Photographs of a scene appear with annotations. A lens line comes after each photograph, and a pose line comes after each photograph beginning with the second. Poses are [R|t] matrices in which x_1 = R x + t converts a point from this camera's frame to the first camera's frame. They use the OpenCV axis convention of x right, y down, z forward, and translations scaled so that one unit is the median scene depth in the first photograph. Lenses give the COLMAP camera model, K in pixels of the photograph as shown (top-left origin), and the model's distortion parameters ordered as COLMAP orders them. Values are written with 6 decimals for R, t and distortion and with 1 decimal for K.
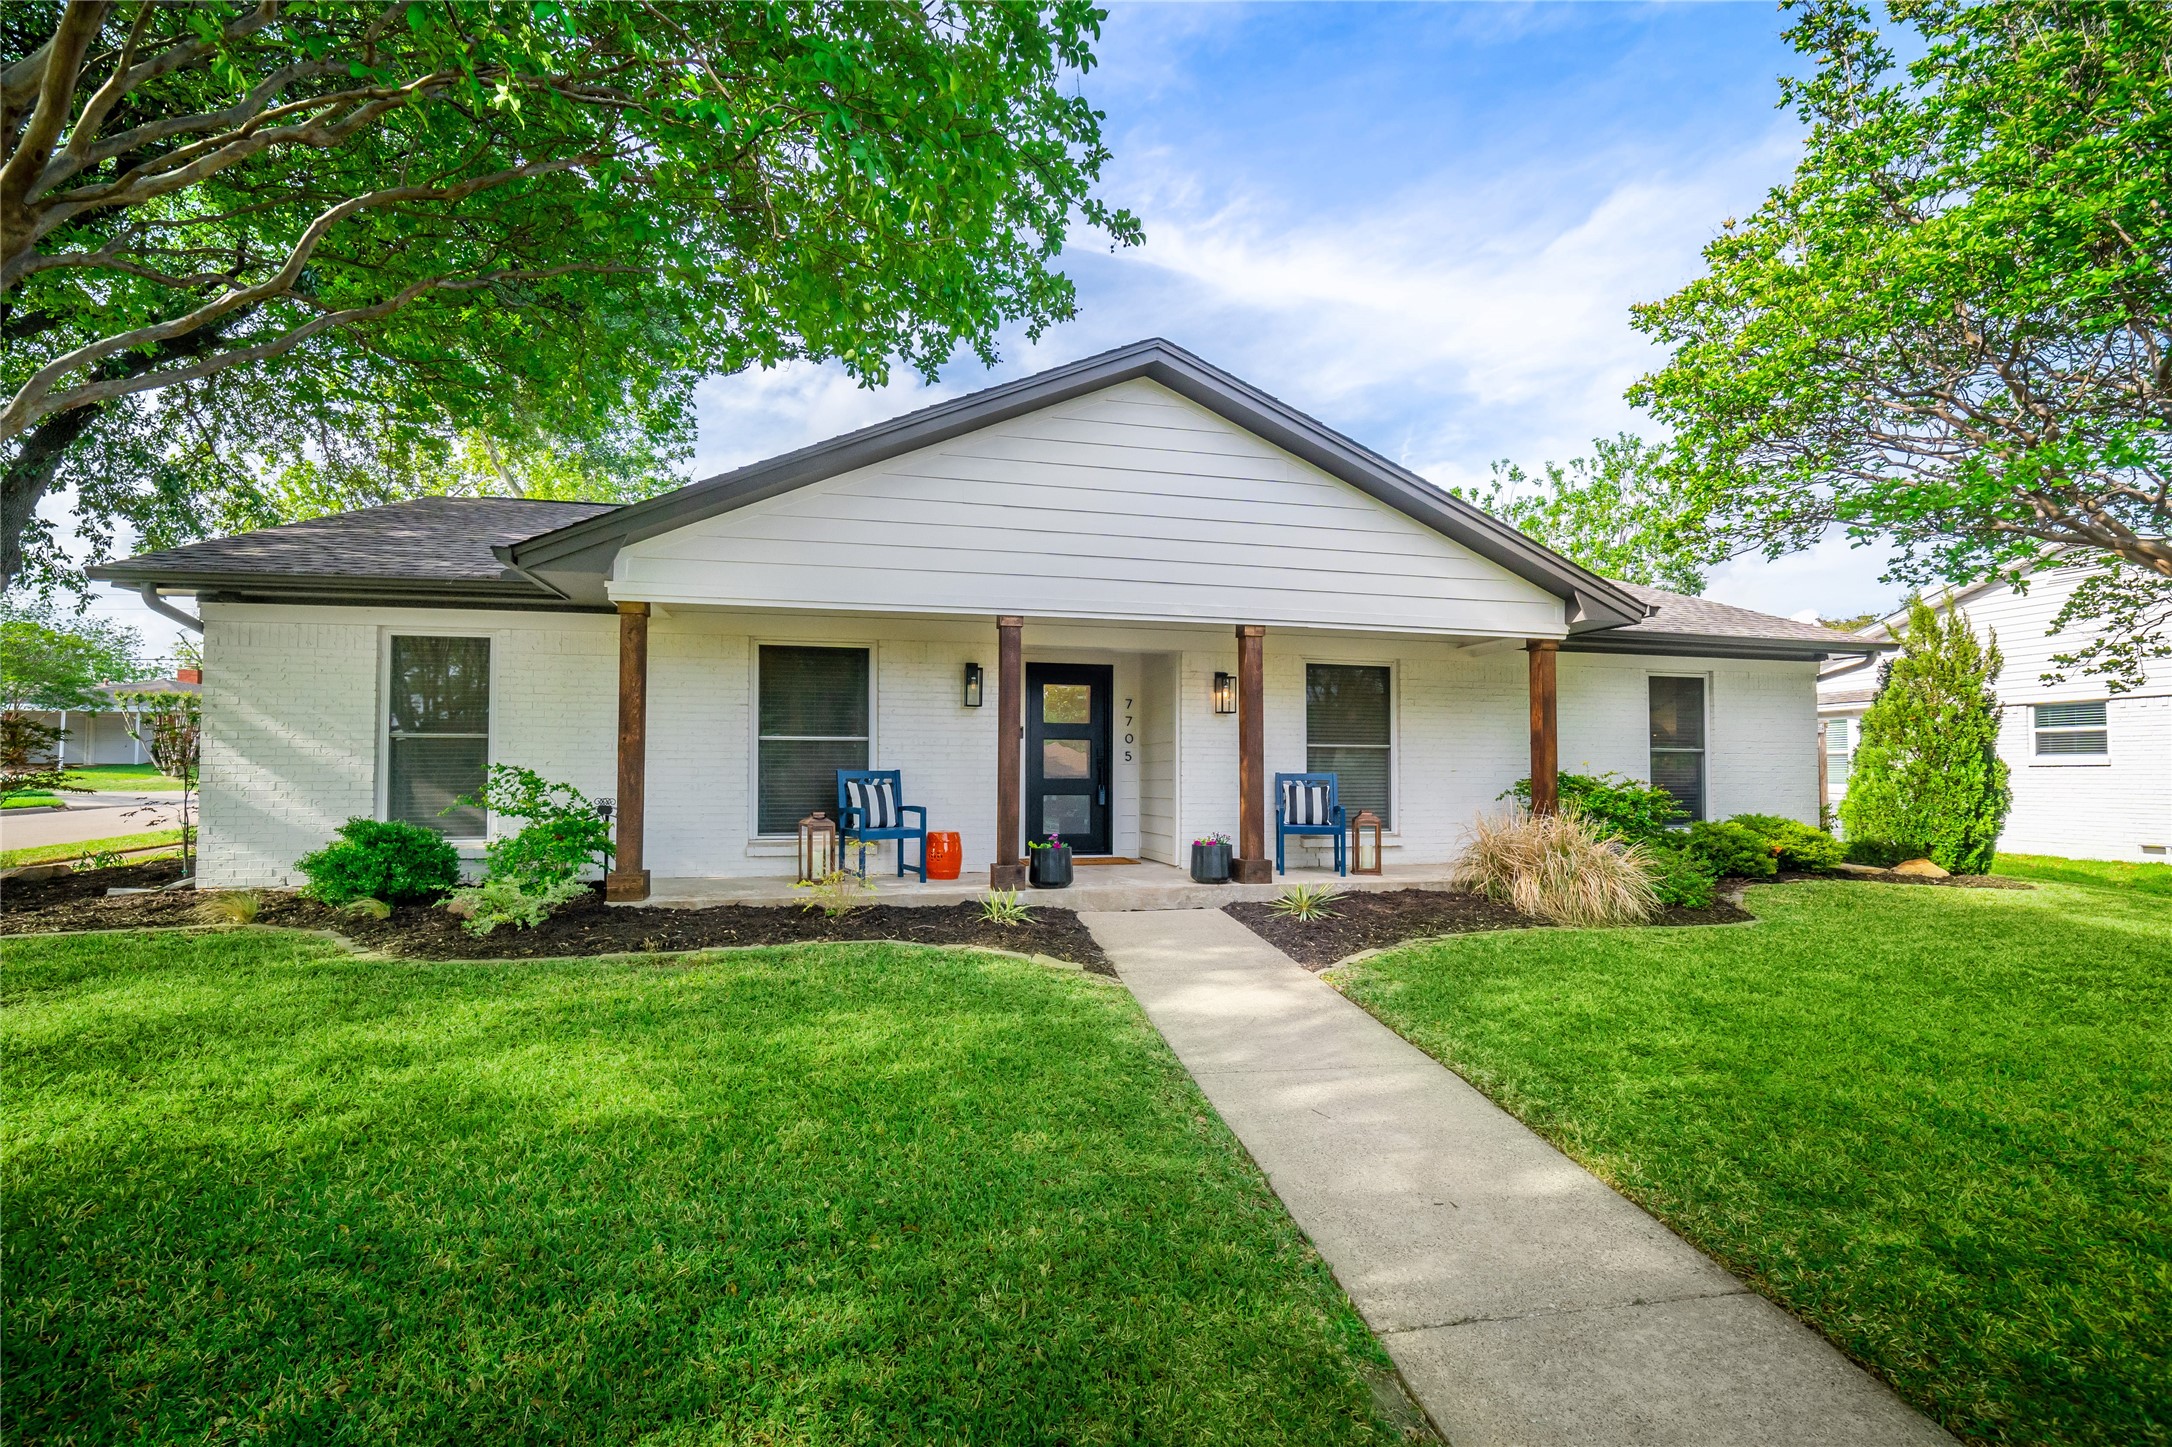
lens RADIAL K [[831.4, 0, 1080.9], [0, 831.4, 738.0], [0, 0, 1]] dist [-0.001618, 0.009448]
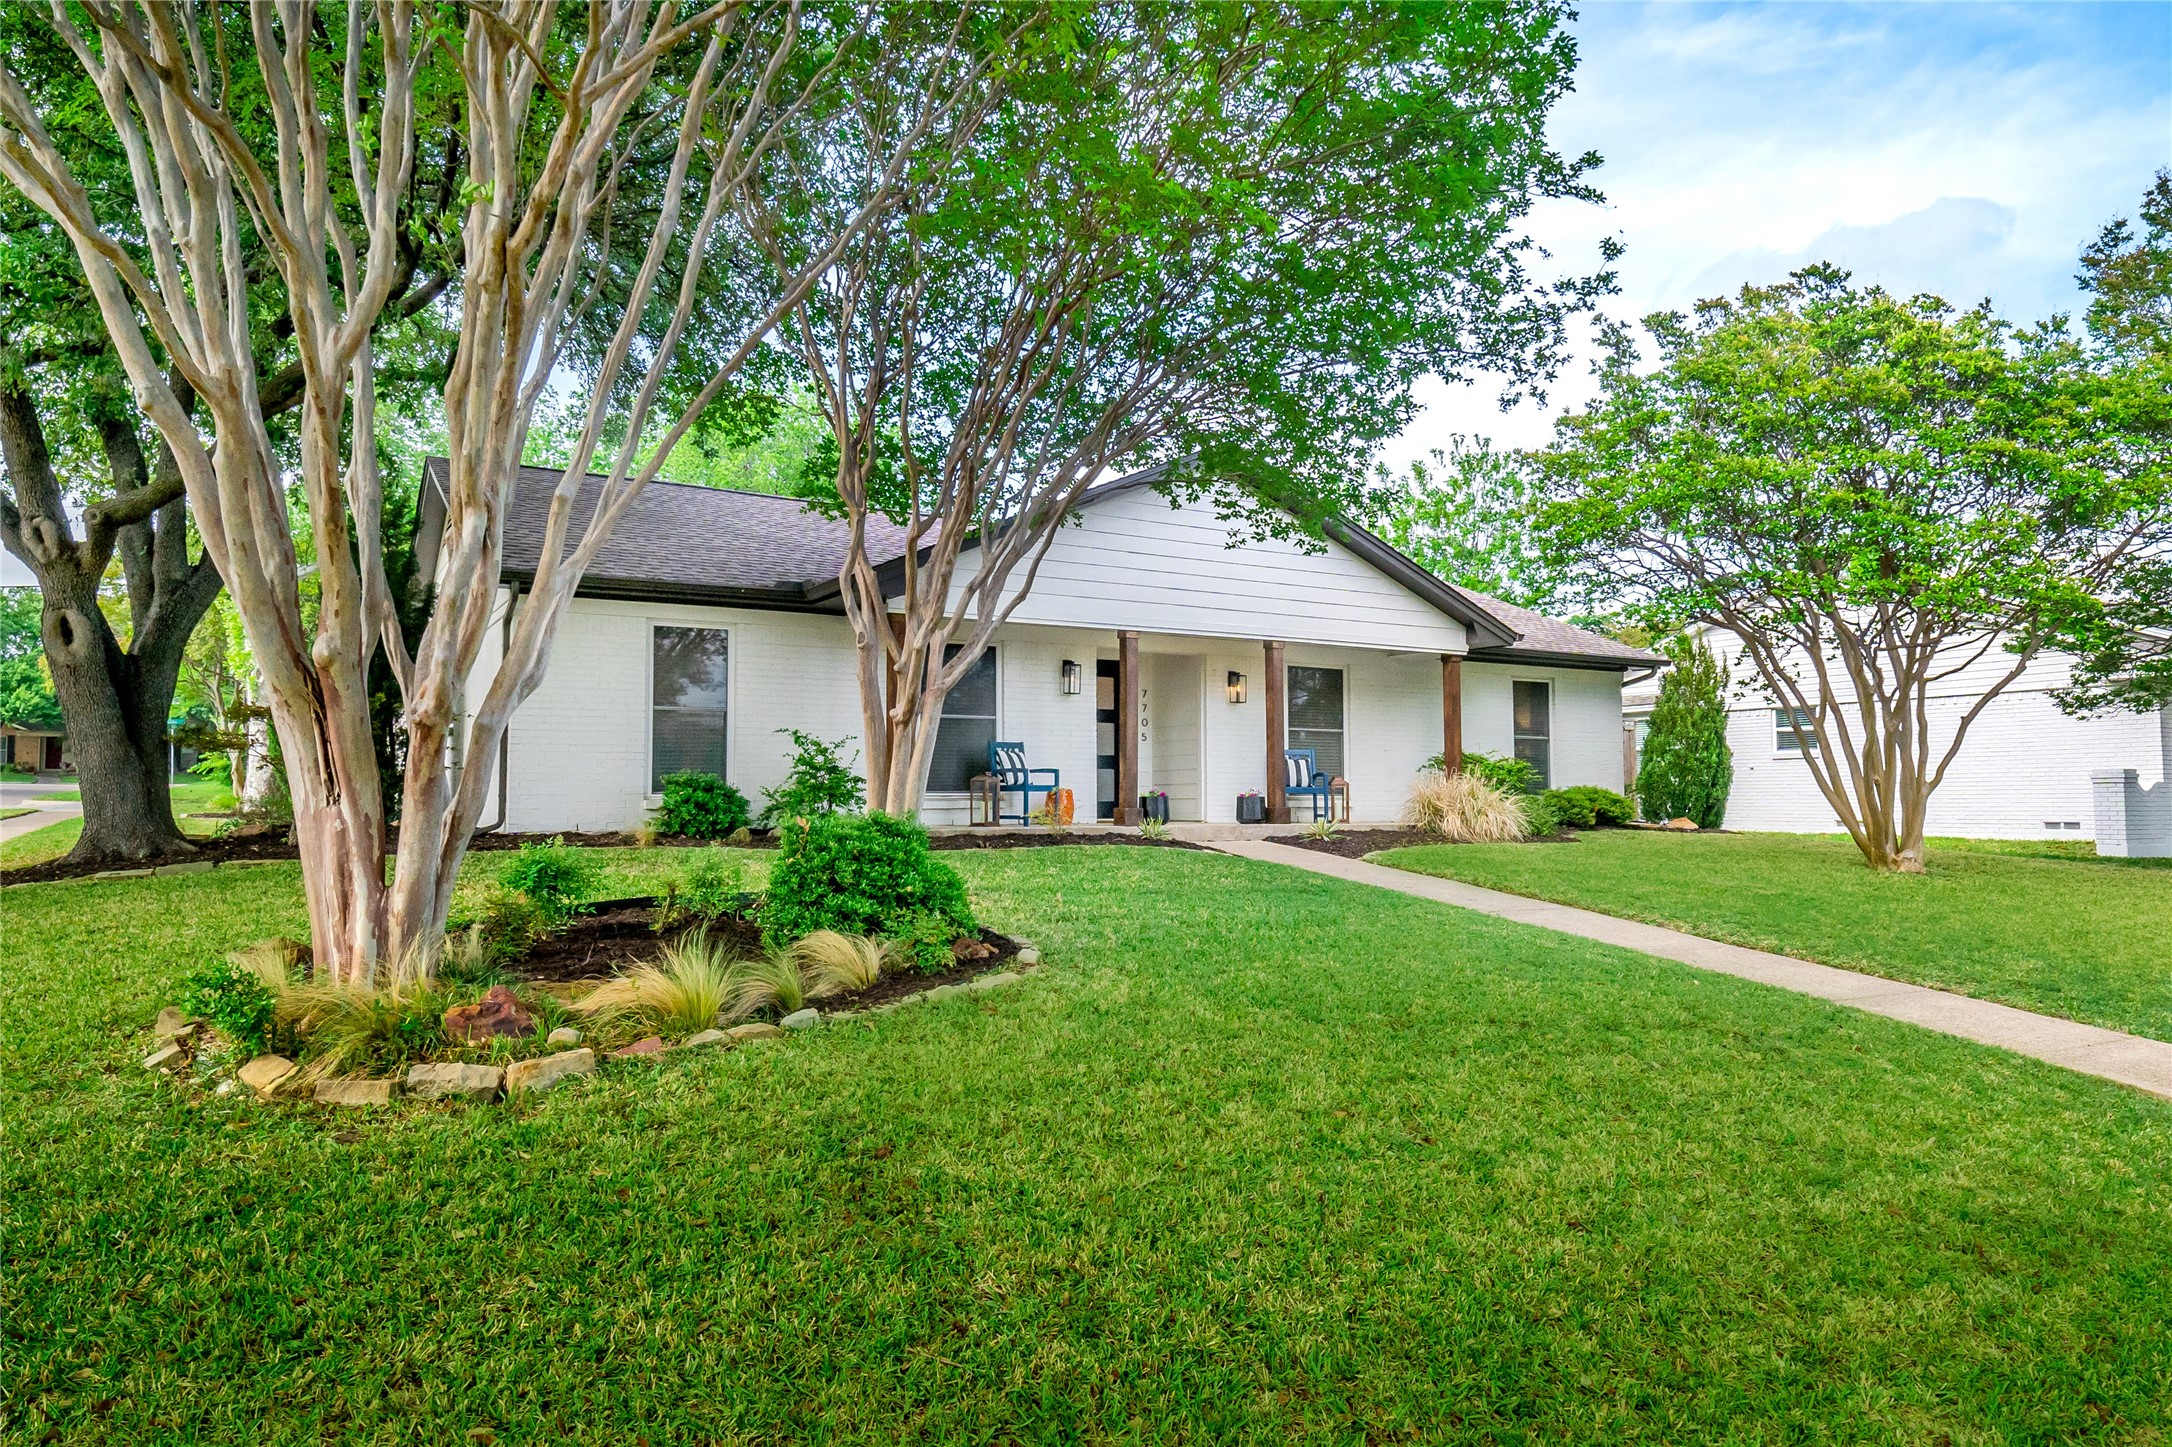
lens RADIAL K [[1135.0, 0, 1086.0], [0, 1135.0, 723.5], [0, 0, 1]] dist [0.003273, -0.000053]
pose [[0.965264, 0.013374, 0.260932, -0.512547], [-0.010405, 0.999864, -0.012758, 0.027581], [-0.261067, 0.009600, 0.965273, -0.648046]]
